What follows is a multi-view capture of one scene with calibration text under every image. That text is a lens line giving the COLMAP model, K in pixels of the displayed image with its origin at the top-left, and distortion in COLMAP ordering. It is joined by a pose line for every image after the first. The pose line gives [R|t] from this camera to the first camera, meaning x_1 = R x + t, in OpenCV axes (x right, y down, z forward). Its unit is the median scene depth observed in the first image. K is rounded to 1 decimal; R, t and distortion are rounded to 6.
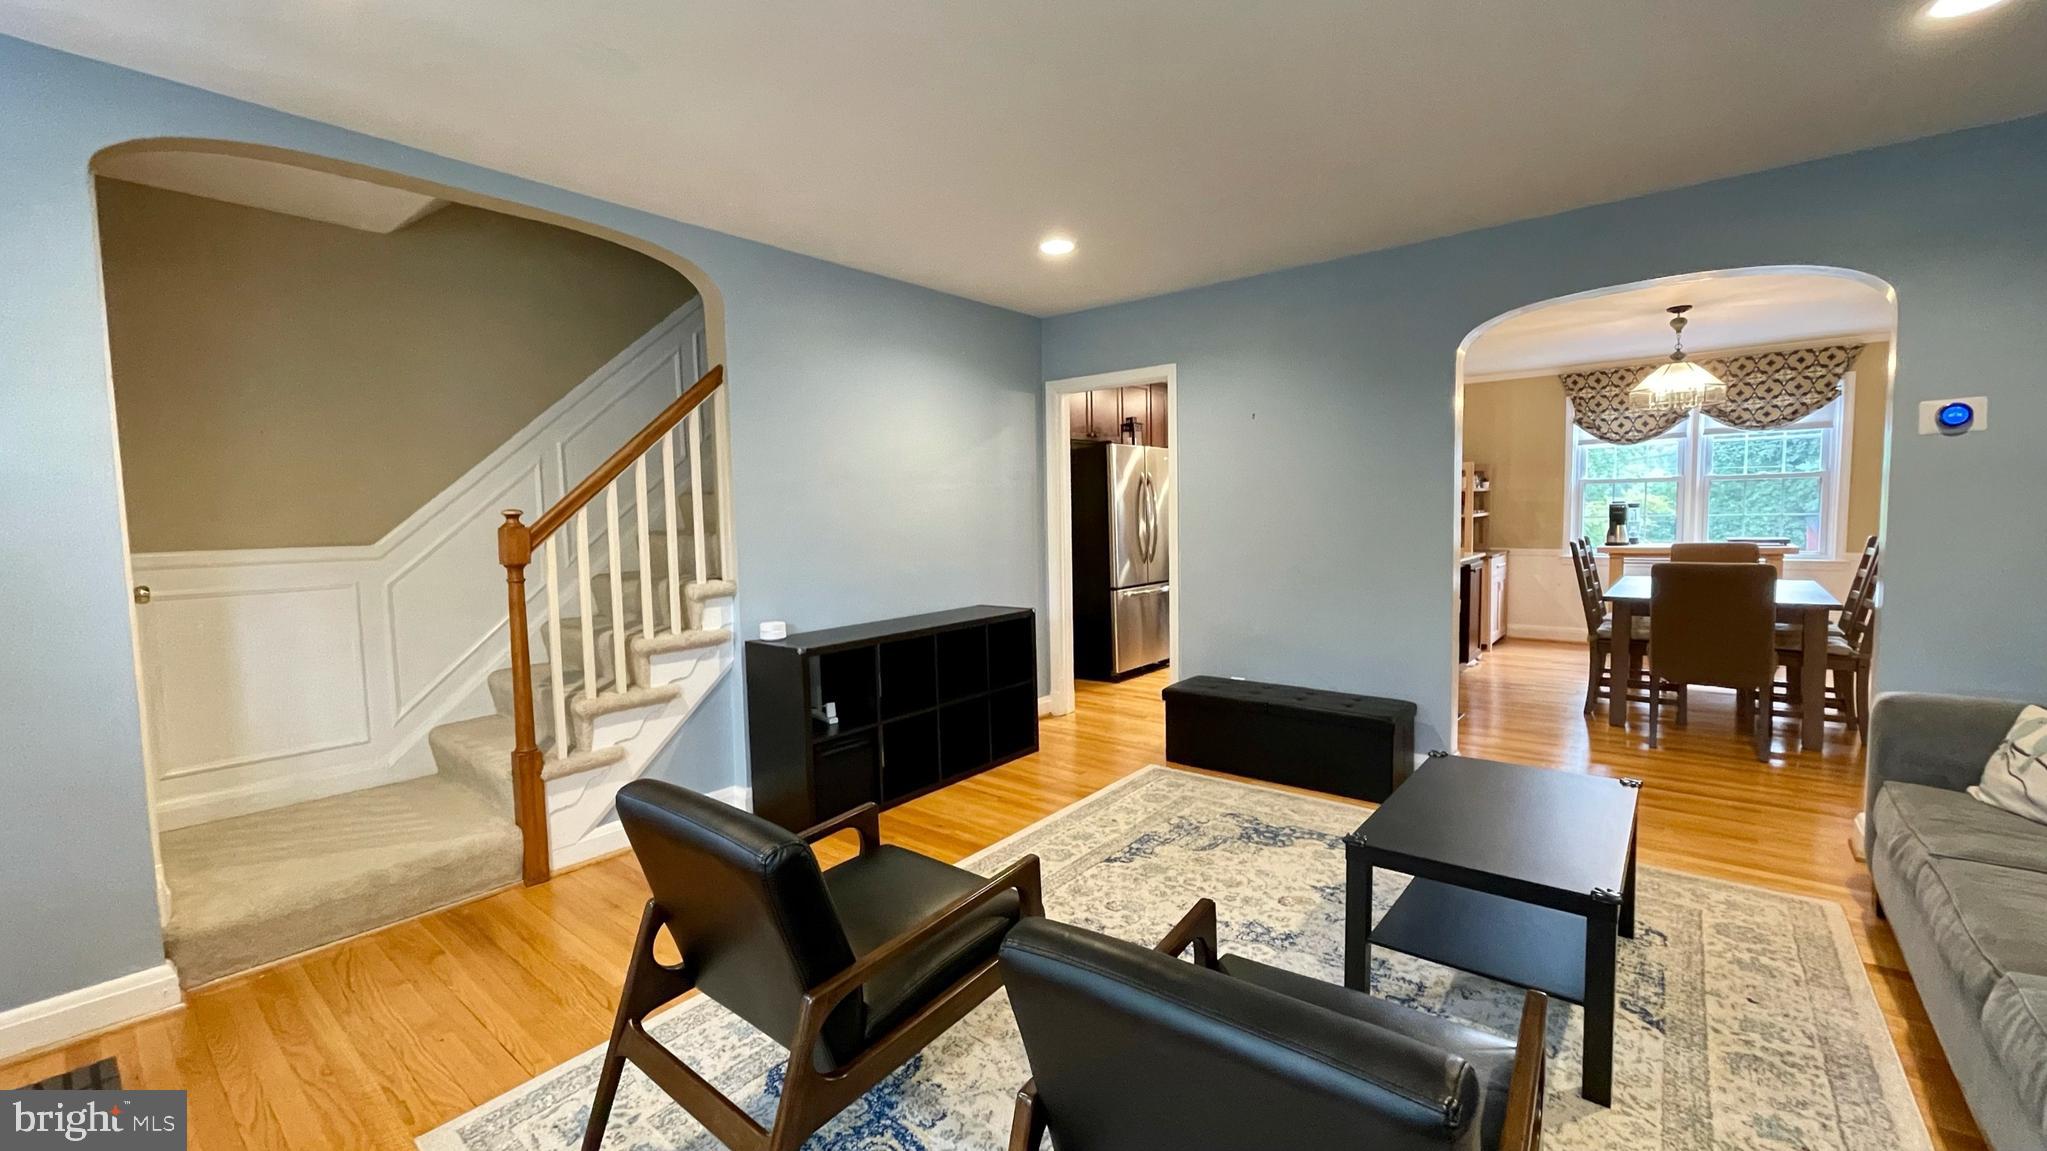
lens RADIAL K [[825.0, 0, 1011.3], [0, 825.0, 569.5], [0, 0, 1]] dist [-0.002288, 0.001863]
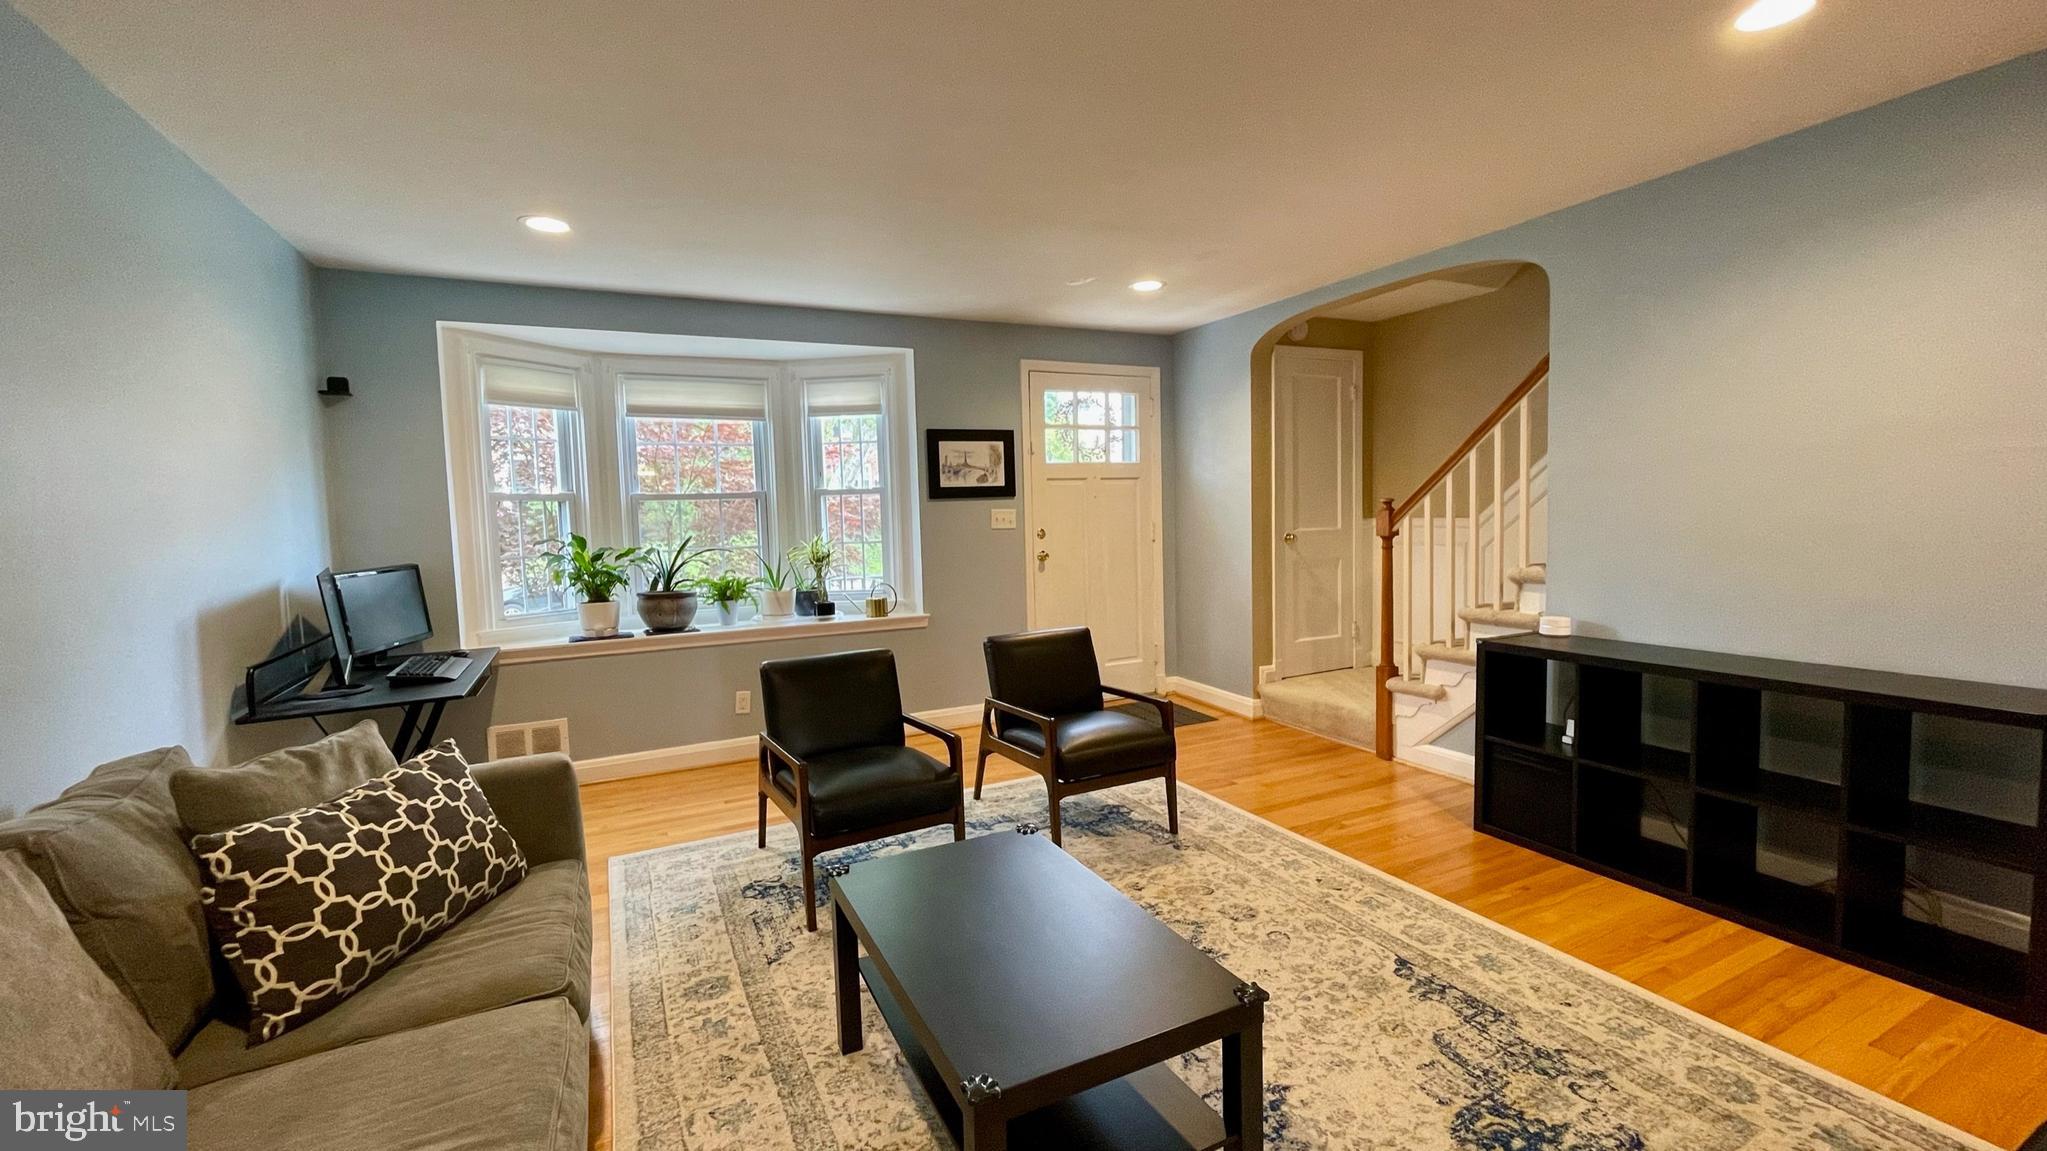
lens RADIAL K [[825.0, 0, 1018.2], [0, 825.0, 567.2], [0, 0, 1]] dist [-0.002288, 0.001863]
pose [[-0.410329, 0.094850, -0.906991, 0.462615], [-0.029628, 0.992665, 0.117213, -0.047736], [0.911456, 0.074968, -0.404509, 0.472579]]
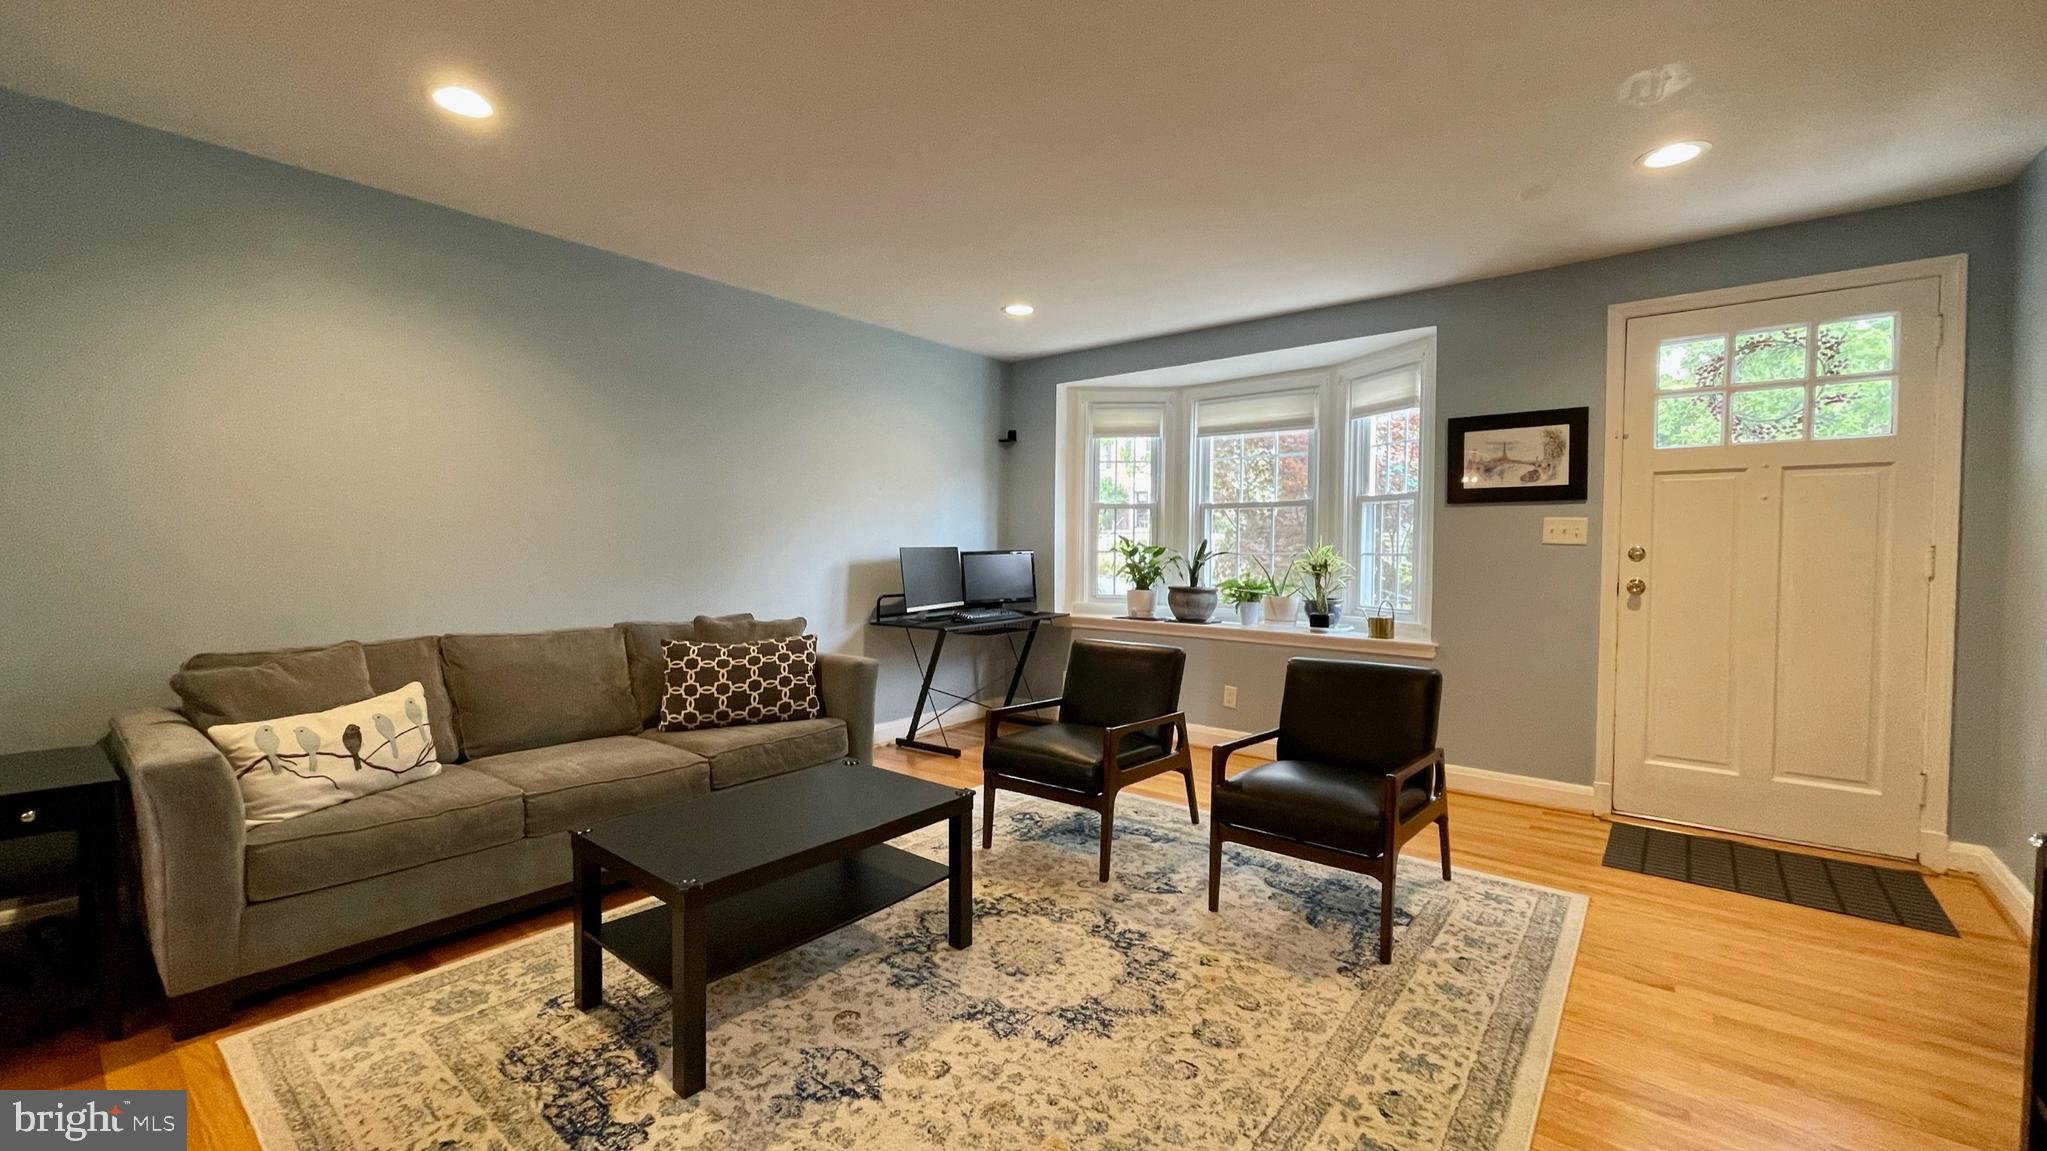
lens RADIAL K [[825.0, 0, 1015.4], [0, 825.0, 569.0], [0, 0, 1]] dist [-0.002288, 0.001863]
pose [[-0.999872, 0.015460, -0.004157, 0.116157], [0.014959, 0.994745, 0.101281, -0.037382], [0.005701, 0.101205, -0.994849, 0.722754]]
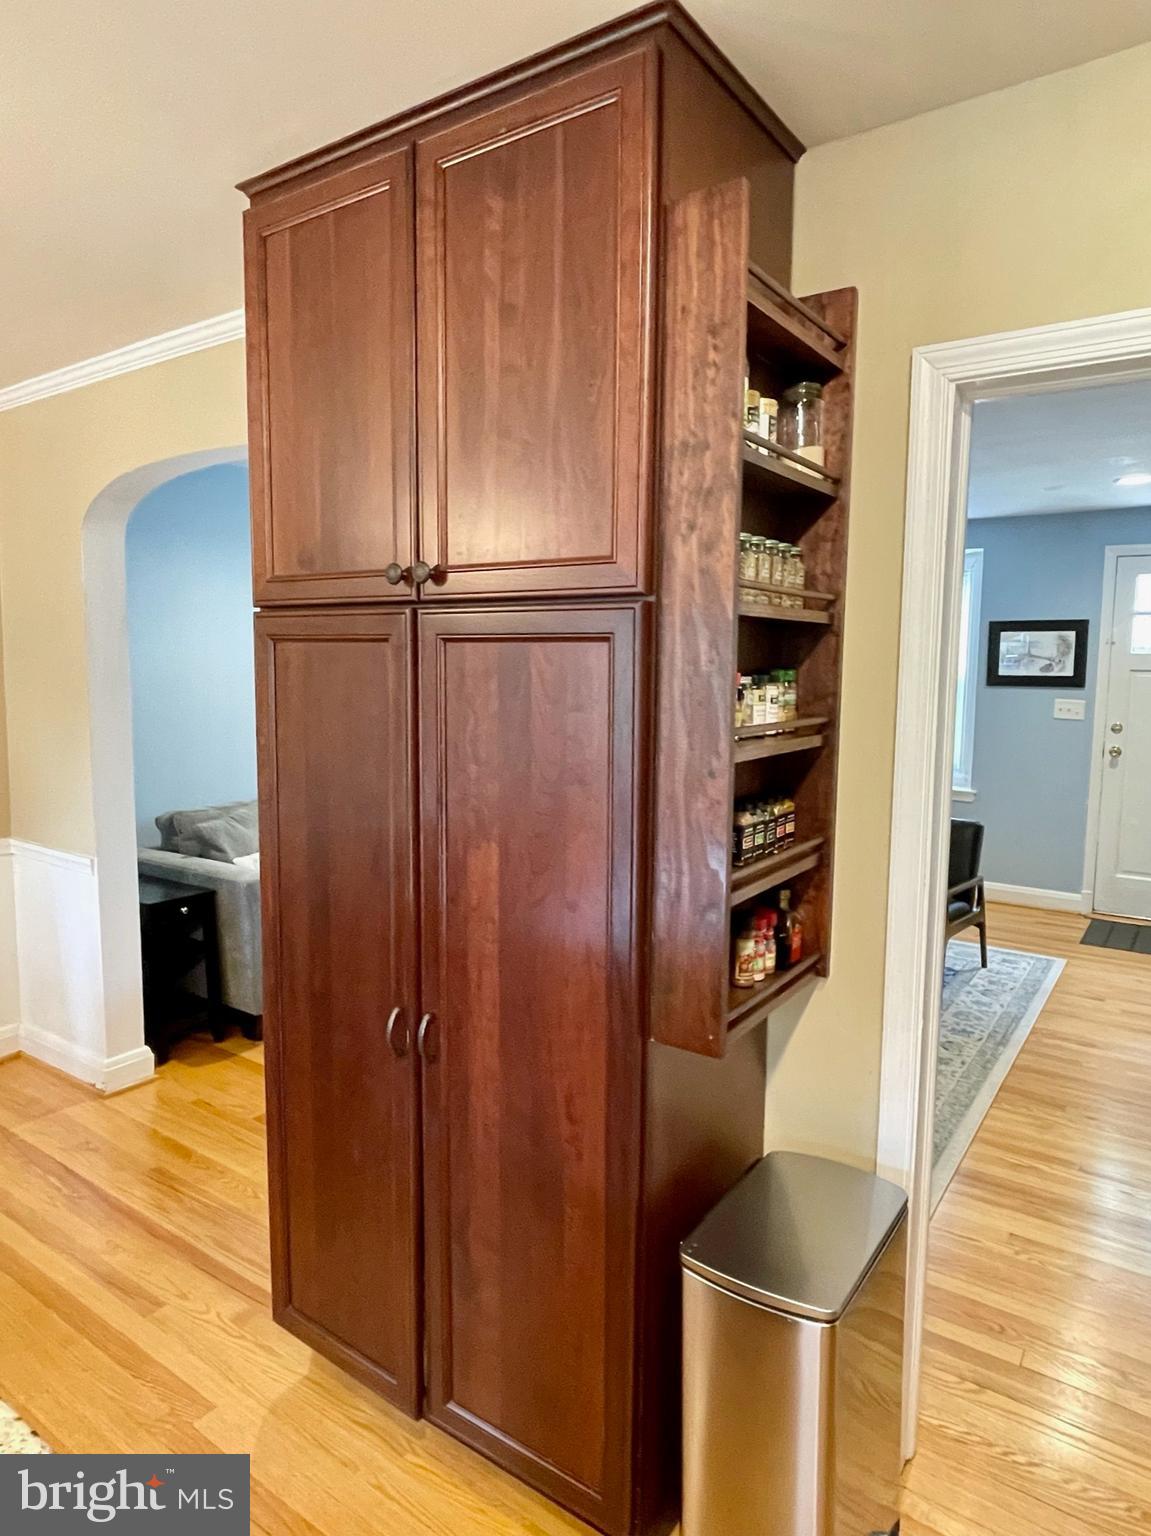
lens RADIAL K [[949.3, 0, 573.5], [0, 949.3, 759.6], [0, 0, 1]] dist [-0.005730, -0.000756]
pose [[-0.996683, 0.020445, -0.078770, 0.279516], [0.006238, 0.984273, 0.176541, -0.119325], [0.081141, 0.175464, -0.981136, 1.018586]]
